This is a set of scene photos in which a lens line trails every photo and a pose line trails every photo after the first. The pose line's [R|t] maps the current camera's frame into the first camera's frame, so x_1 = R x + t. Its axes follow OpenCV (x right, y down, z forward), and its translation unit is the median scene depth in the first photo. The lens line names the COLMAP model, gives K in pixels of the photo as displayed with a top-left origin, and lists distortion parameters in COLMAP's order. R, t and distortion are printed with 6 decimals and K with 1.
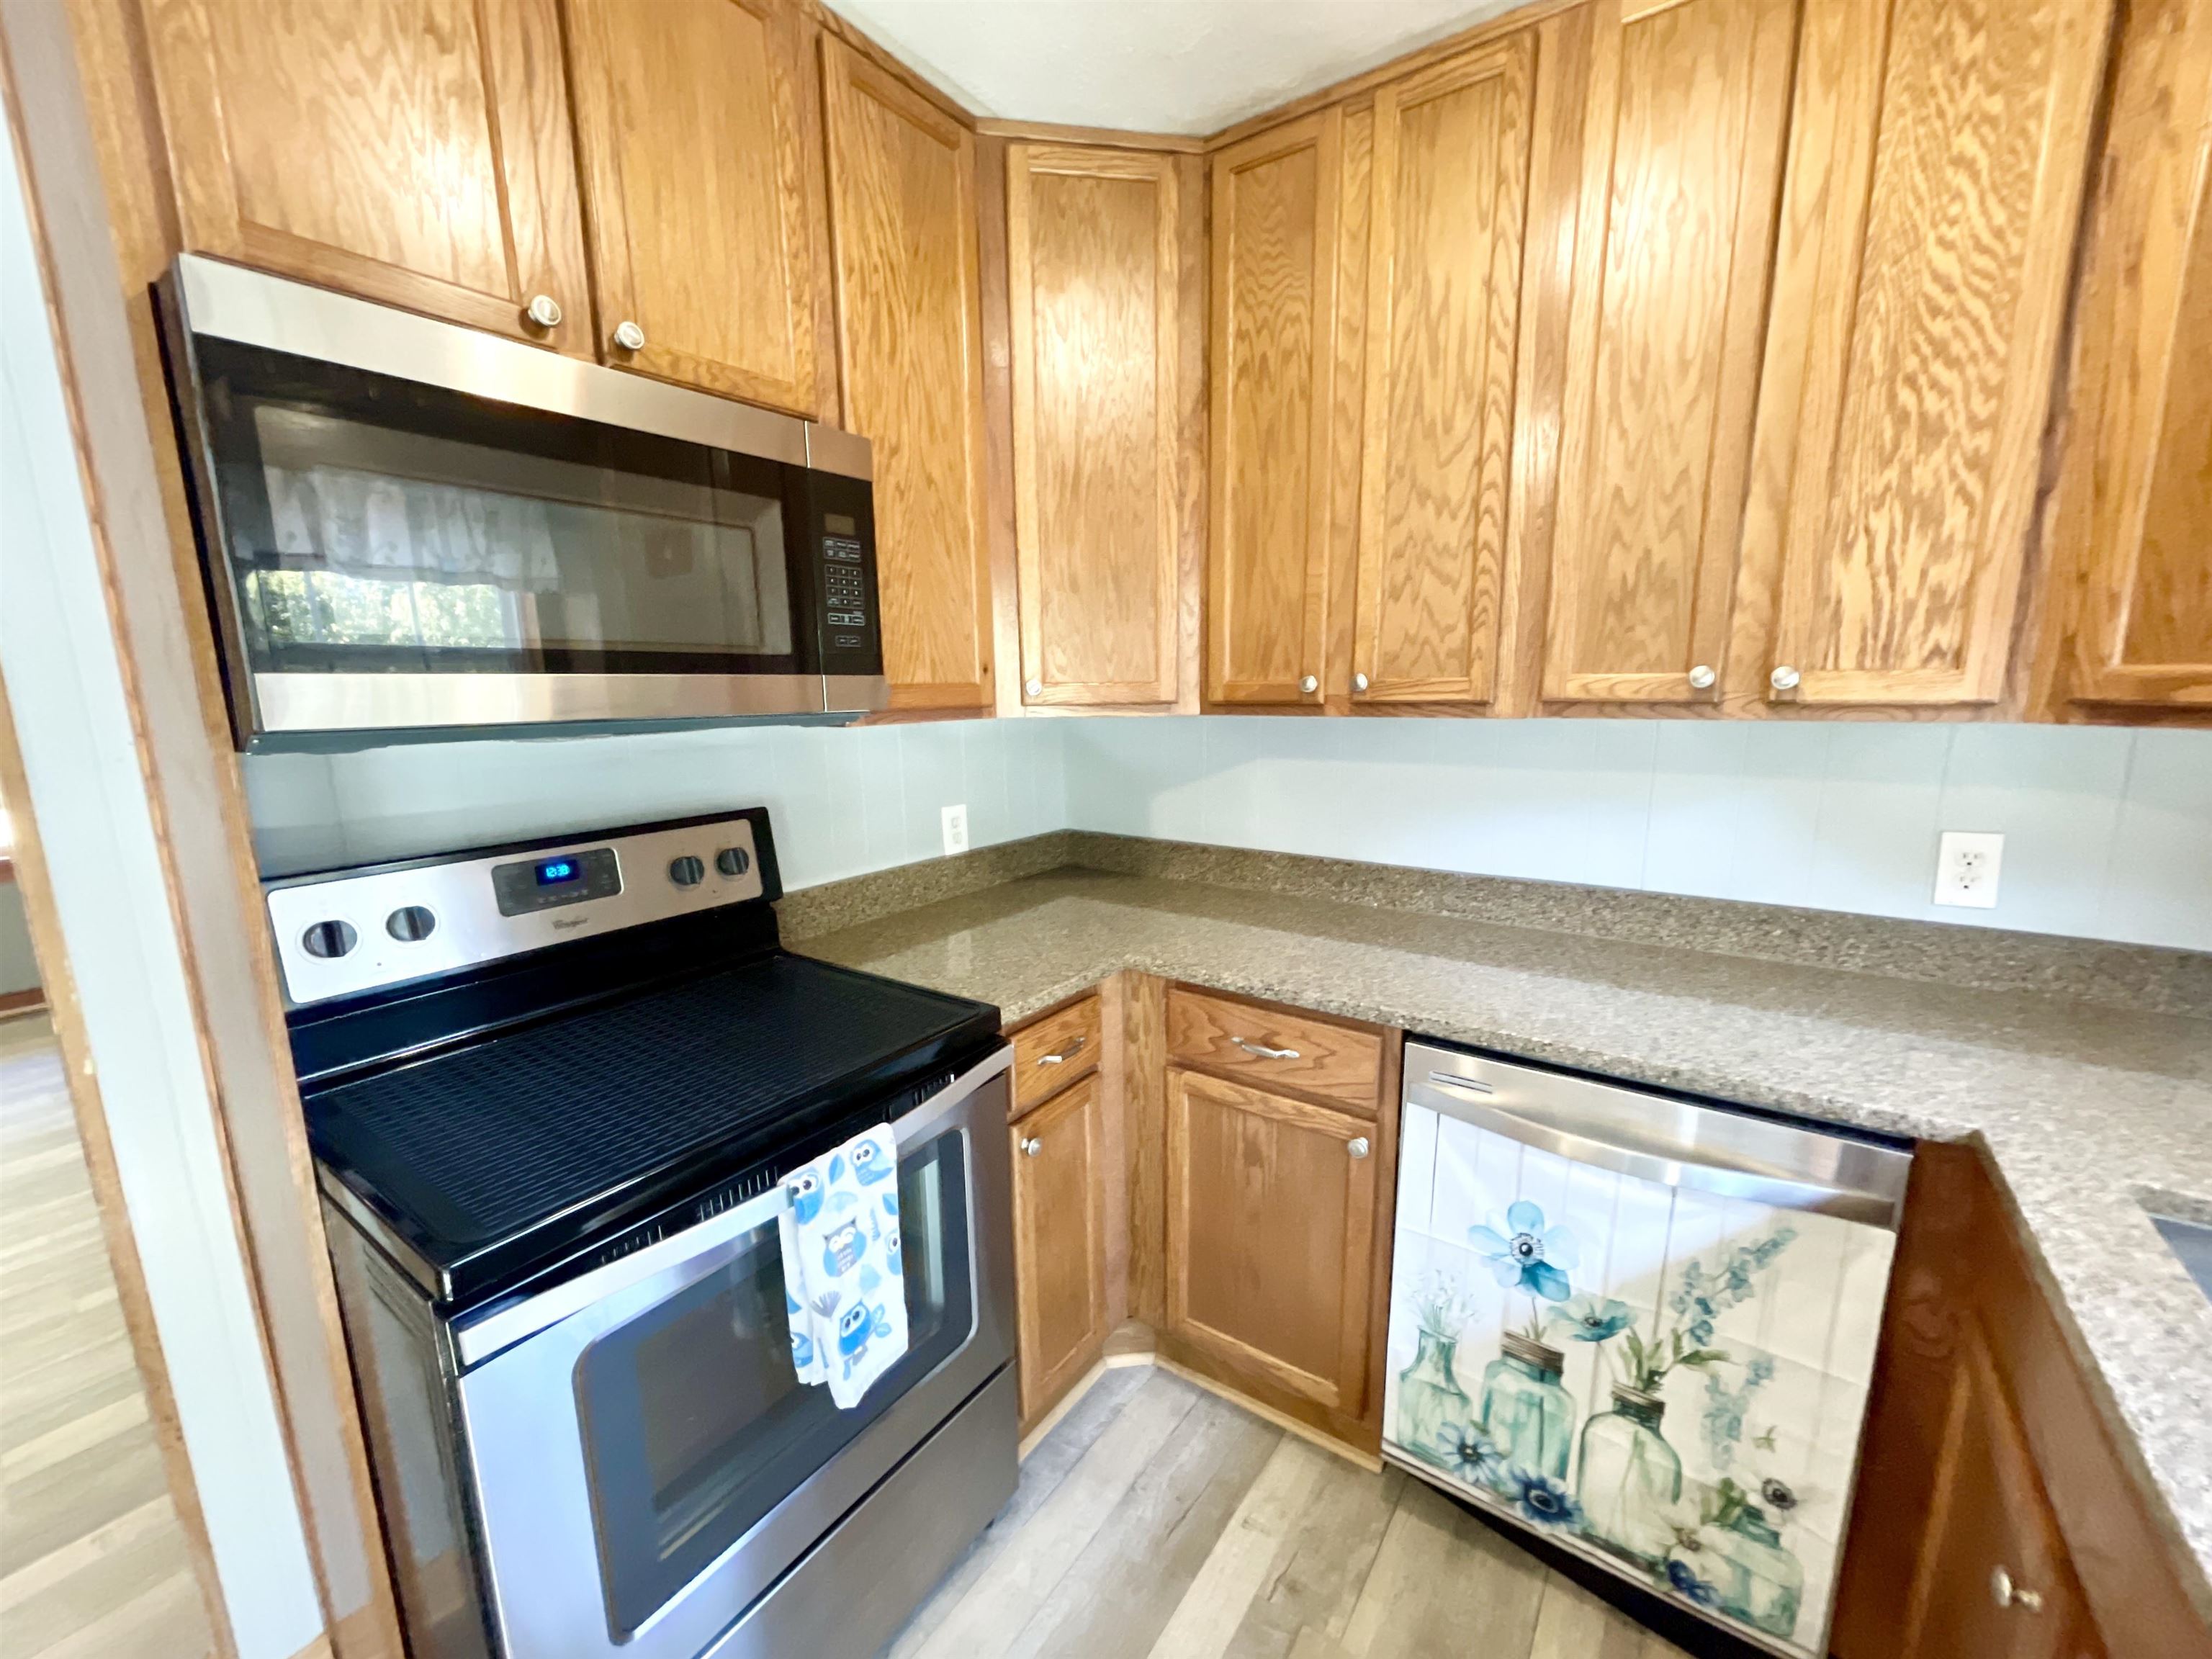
lens RADIAL K [[887.5, 0, 1096.1], [0, 887.5, 844.2], [0, 0, 1]] dist [-0.004688, 0.000418]
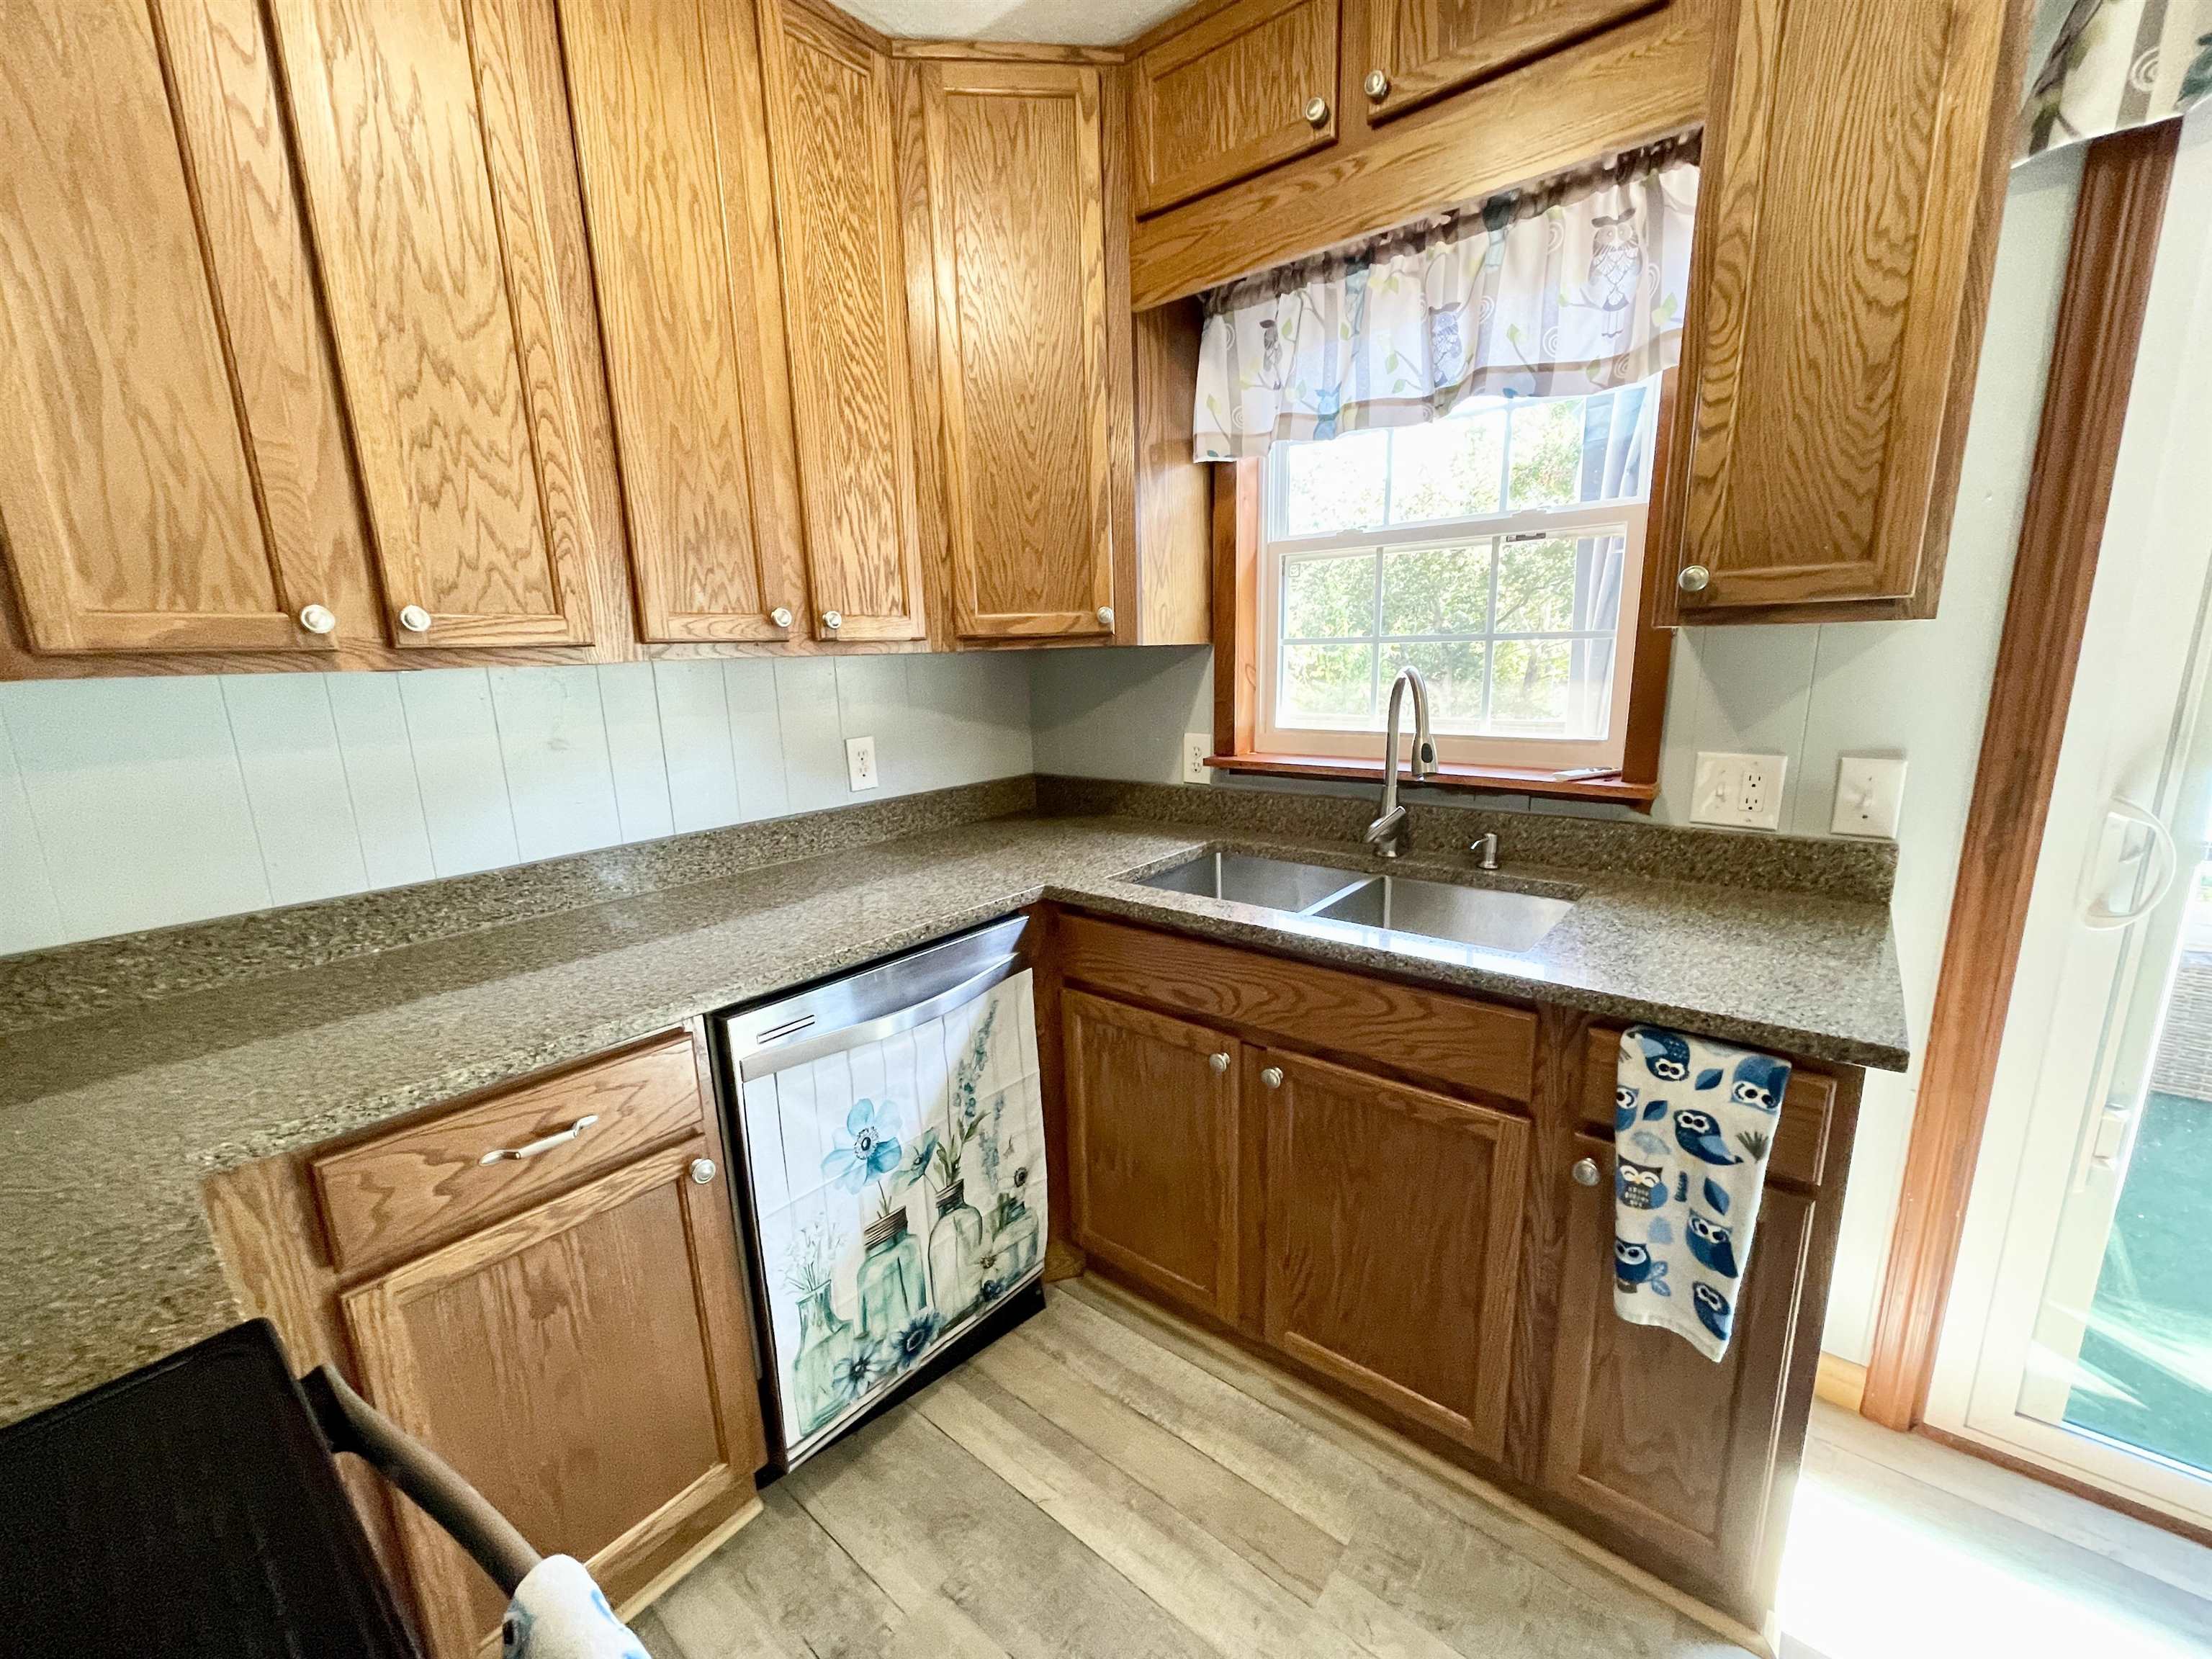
lens RADIAL K [[884.3, 0, 1107.1], [0, 884.3, 841.9], [0, 0, 1]] dist [-0.007107, 0.000731]
pose [[0.065570, -0.202432, 0.977099, -0.437578], [0.210682, 0.959940, 0.184739, -0.030331], [-0.975353, 0.193743, 0.105592, 0.489085]]
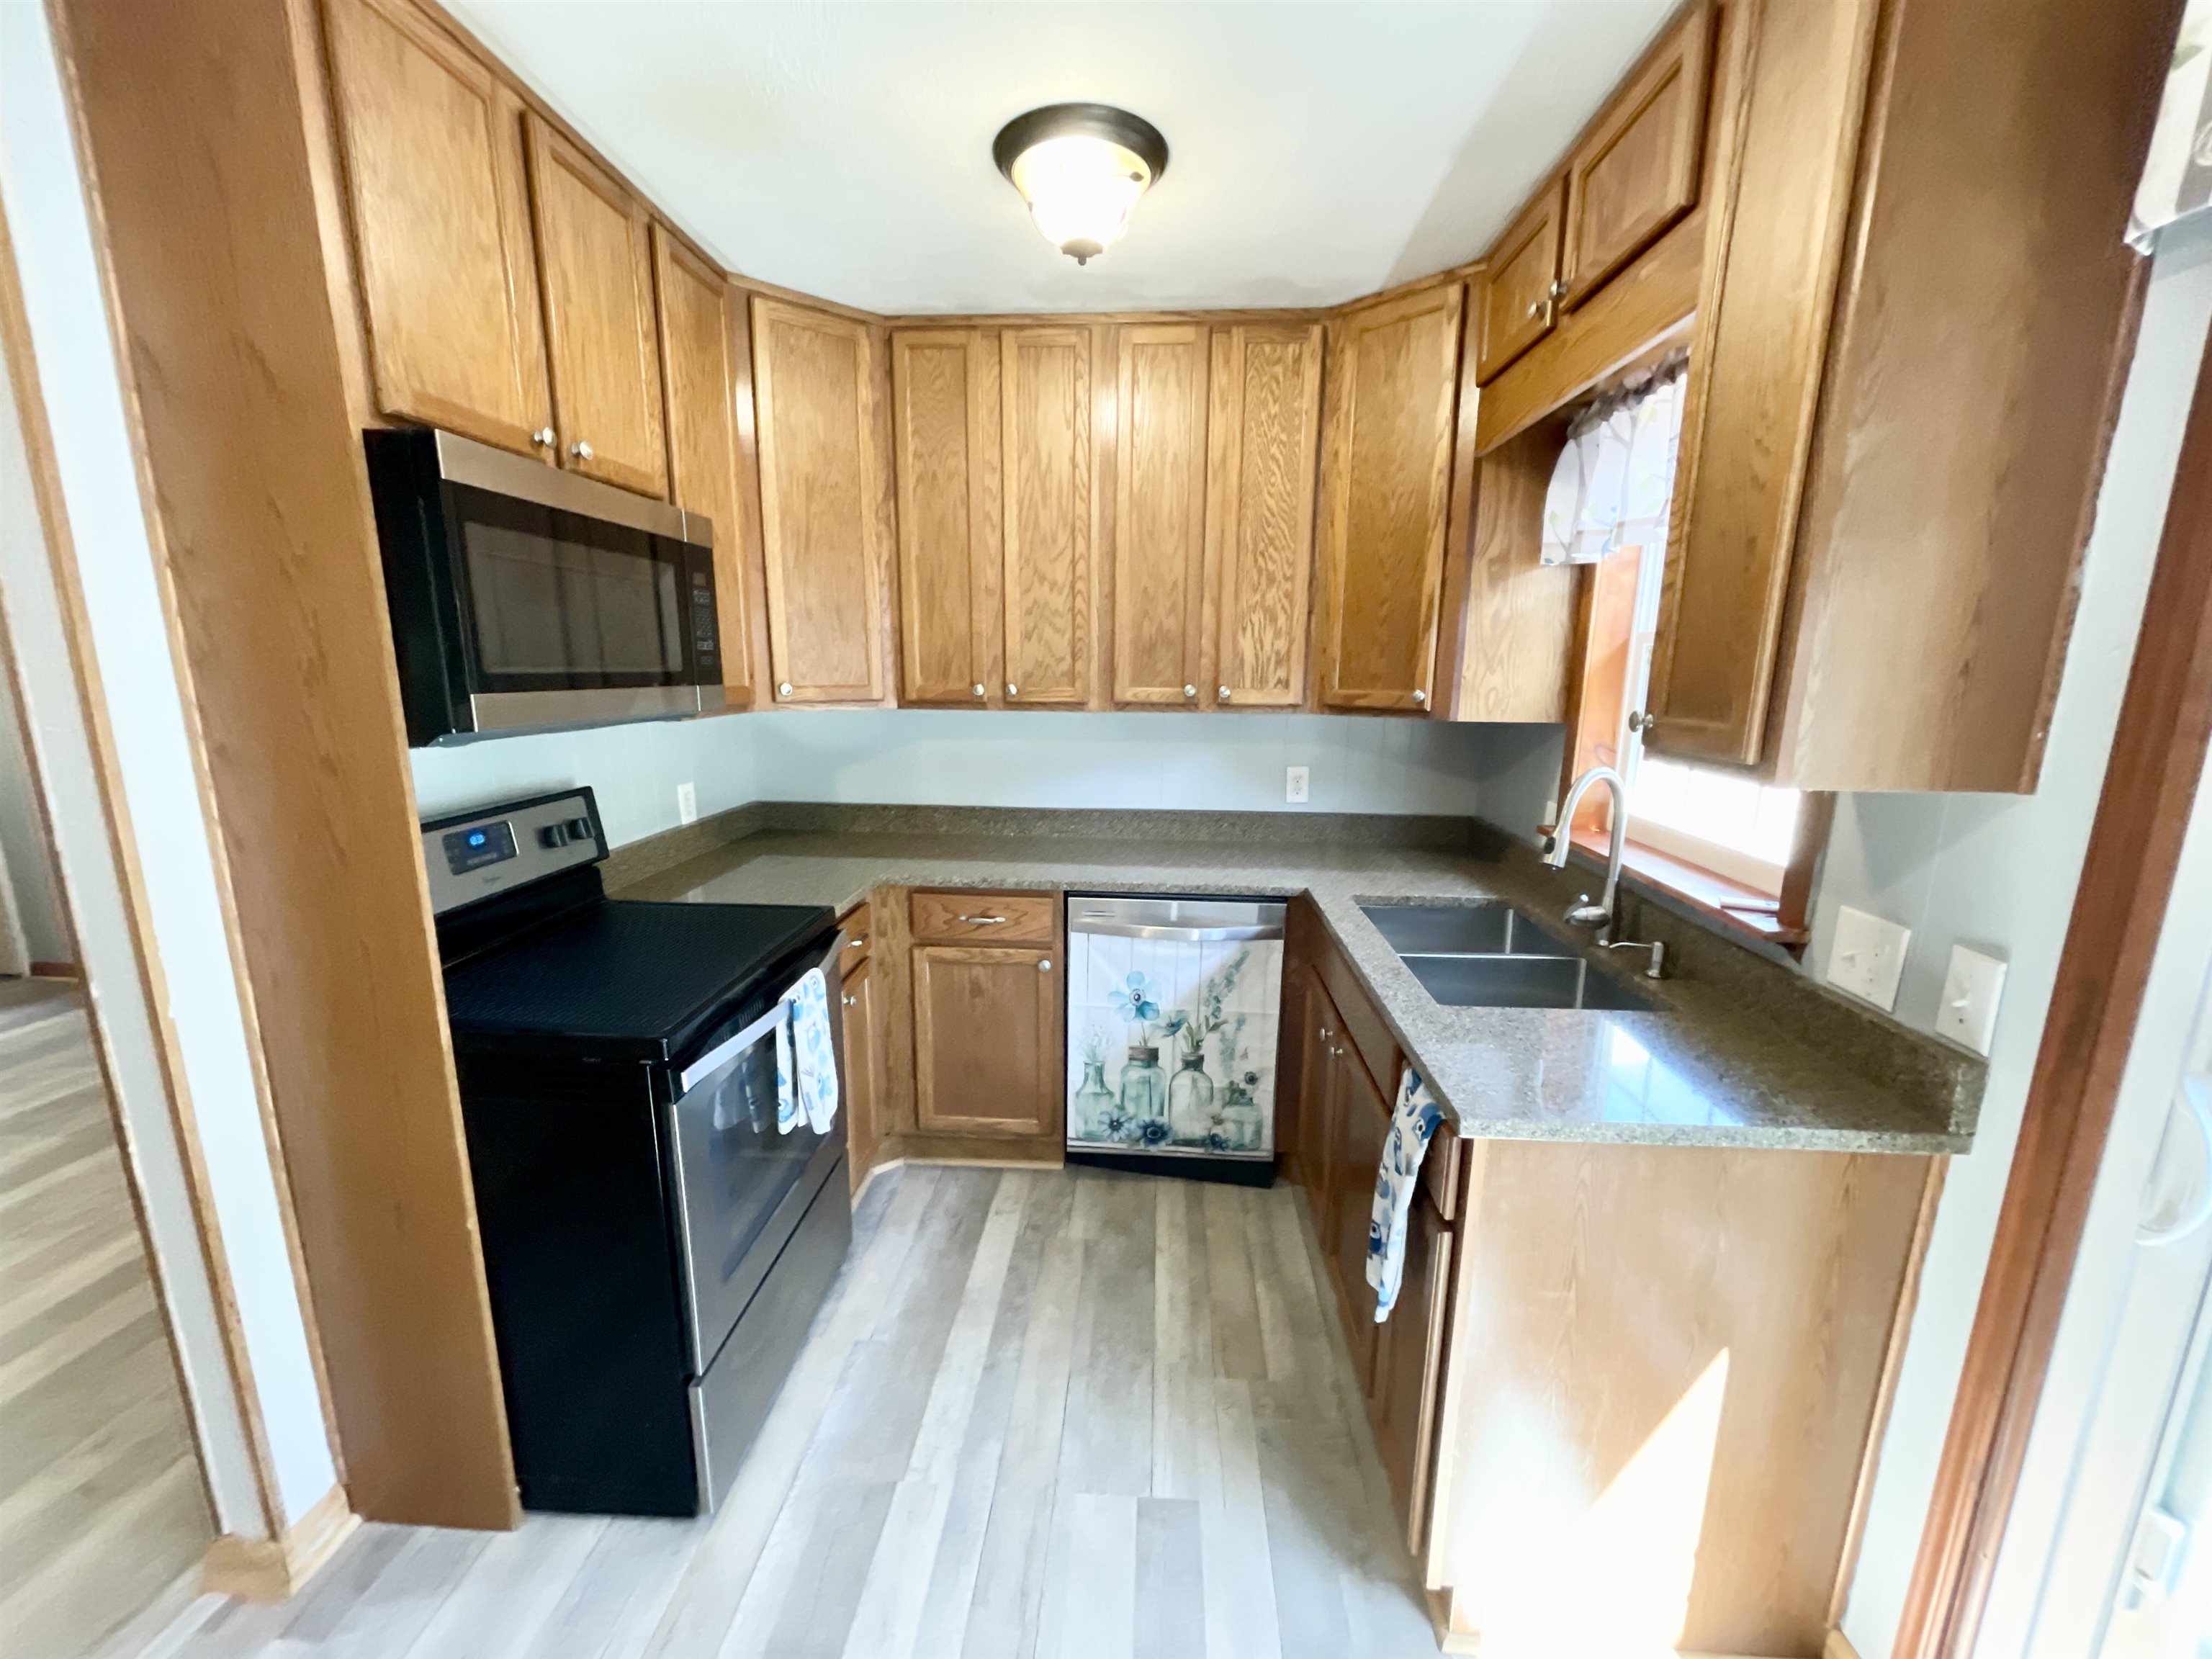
lens RADIAL K [[884.3, 0, 1107.1], [0, 884.3, 841.9], [0, 0, 1]] dist [-0.007107, 0.000731]
pose [[0.844768, -0.084482, 0.528423, -0.485379], [0.075547, 0.996398, 0.038526, 0.050170], [-0.529774, 0.007375, 0.848107, -0.507442]]
